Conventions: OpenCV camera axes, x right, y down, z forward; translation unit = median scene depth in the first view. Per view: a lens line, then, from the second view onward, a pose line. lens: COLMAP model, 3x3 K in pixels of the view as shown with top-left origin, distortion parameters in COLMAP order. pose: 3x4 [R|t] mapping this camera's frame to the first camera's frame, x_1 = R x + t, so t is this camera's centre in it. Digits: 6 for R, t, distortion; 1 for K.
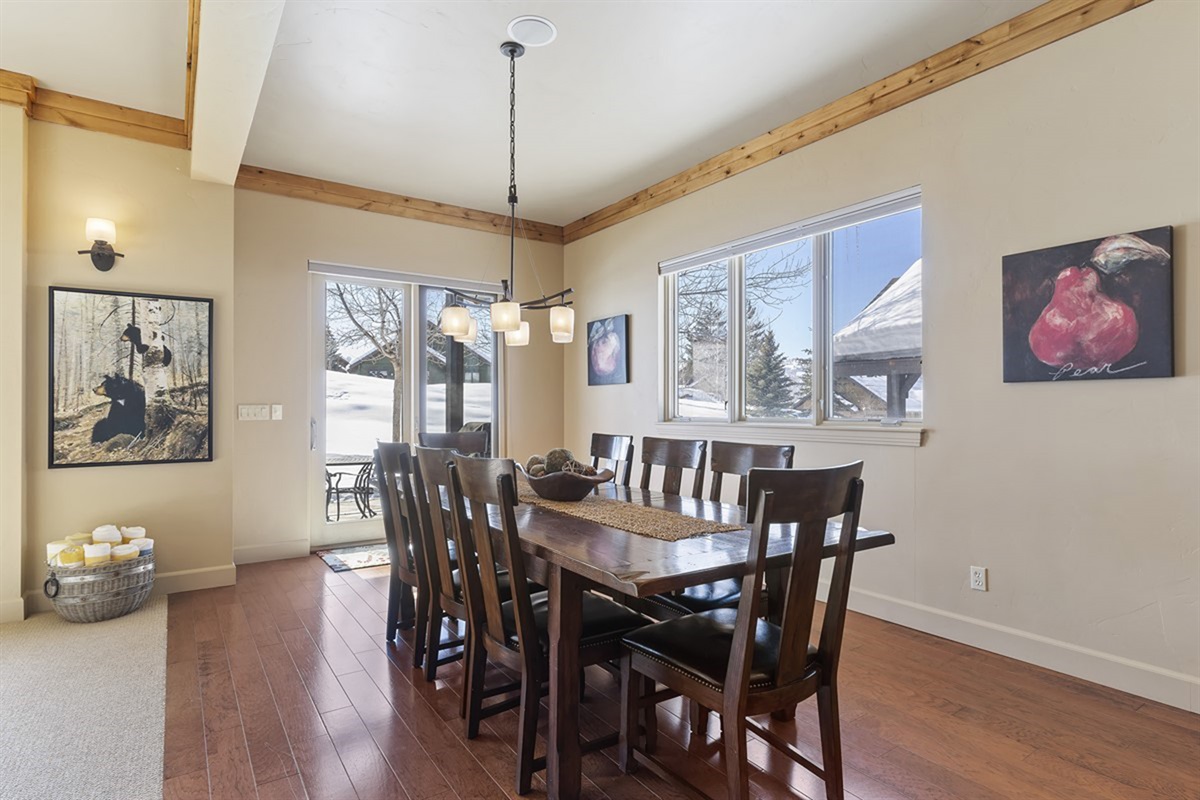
lens RADIAL K [[625.3, 0, 587.9], [0, 625.3, 402.8], [0, 0, 1]] dist [-0.003709, -0.000323]
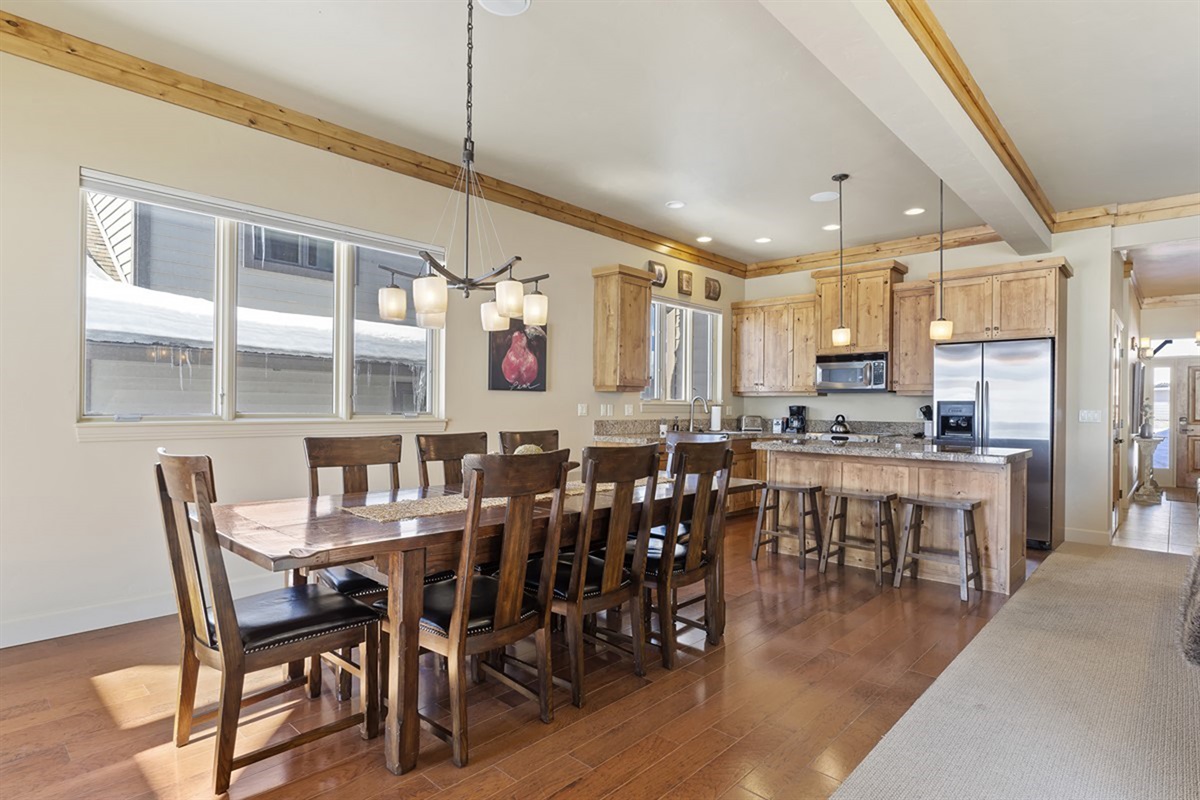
lens RADIAL K [[625.3, 0, 603.9], [0, 625.3, 401.5], [0, 0, 1]] dist [-0.003709, -0.000323]
pose [[-0.239472, 0.003529, 0.970897, -0.927766], [-0.019014, 0.999785, -0.008323, 0.006355], [-0.970717, -0.020454, -0.239353, 0.973154]]
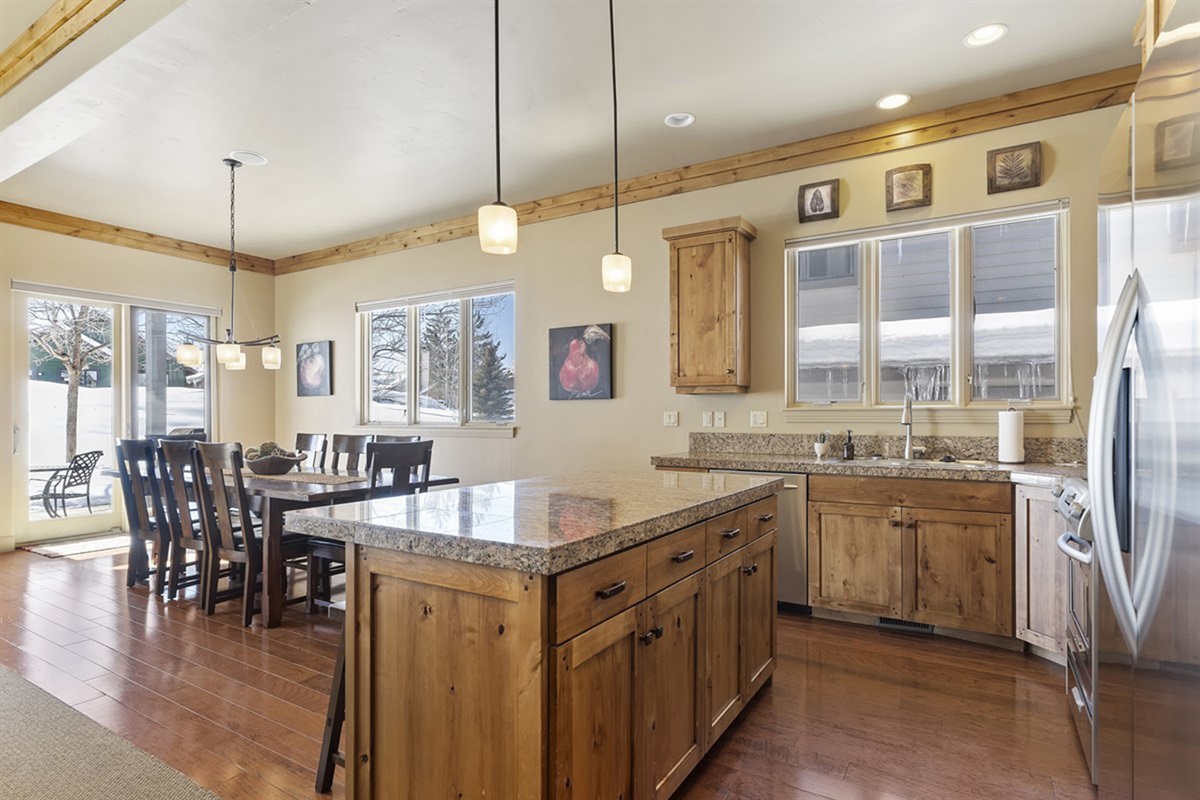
lens RADIAL K [[625.3, 0, 590.0], [0, 625.3, 413.6], [0, 0, 1]] dist [-0.003709, -0.000323]
pose [[0.911200, -0.001511, 0.411962, 0.032453], [-0.001051, 0.999981, 0.005993, -0.003672], [-0.411964, -0.005894, 0.911181, -0.592778]]
